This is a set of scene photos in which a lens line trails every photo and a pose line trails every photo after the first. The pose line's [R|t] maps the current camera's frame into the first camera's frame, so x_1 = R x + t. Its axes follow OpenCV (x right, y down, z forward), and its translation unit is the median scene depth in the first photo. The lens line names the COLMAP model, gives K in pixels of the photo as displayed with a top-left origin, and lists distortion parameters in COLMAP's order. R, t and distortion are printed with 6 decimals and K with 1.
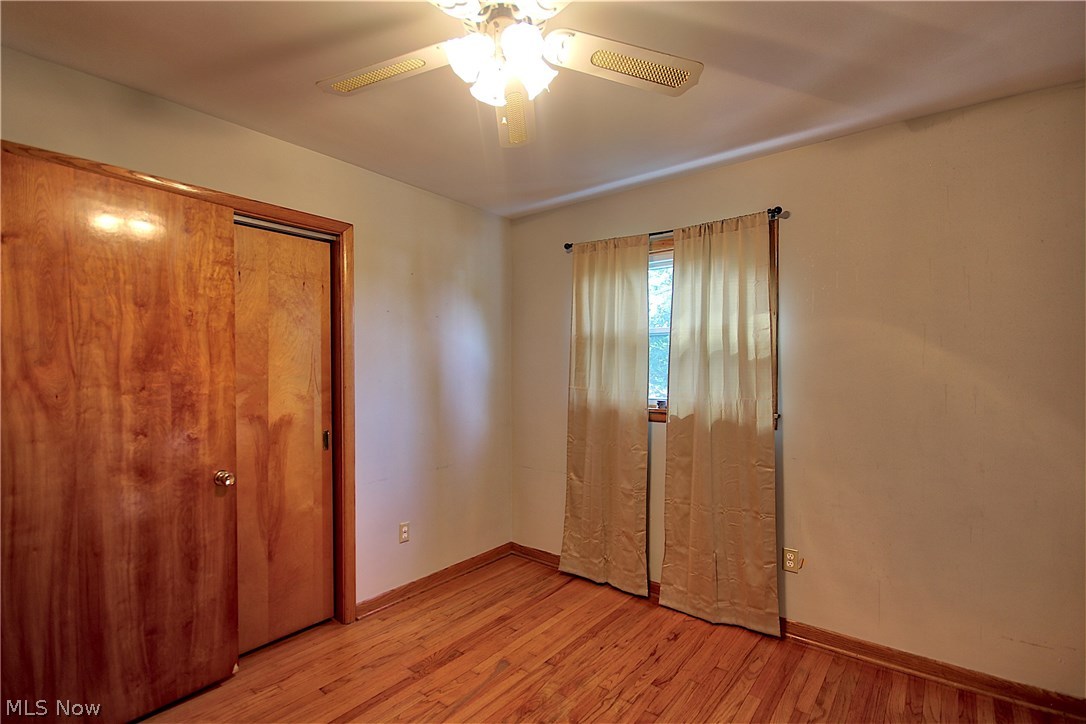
lens RADIAL K [[500.0, 0, 542.8], [0, 500.0, 377.4], [0, 0, 1]] dist [0.002131, 0.000192]
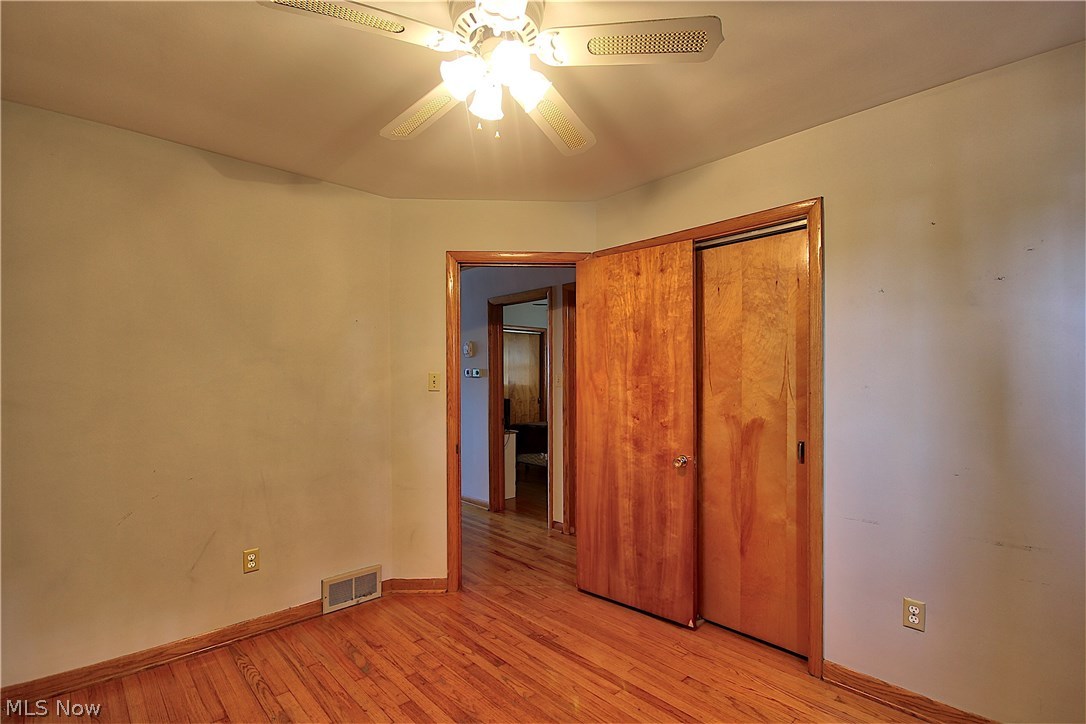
lens RADIAL K [[500.0, 0, 542.8], [0, 500.0, 377.4], [0, 0, 1]] dist [0.002131, 0.000192]
pose [[-0.134052, 0.003035, -0.990970, 0.653742], [-0.008821, 0.999952, 0.004256, -0.009150], [0.990935, 0.009312, -0.134019, 0.856085]]
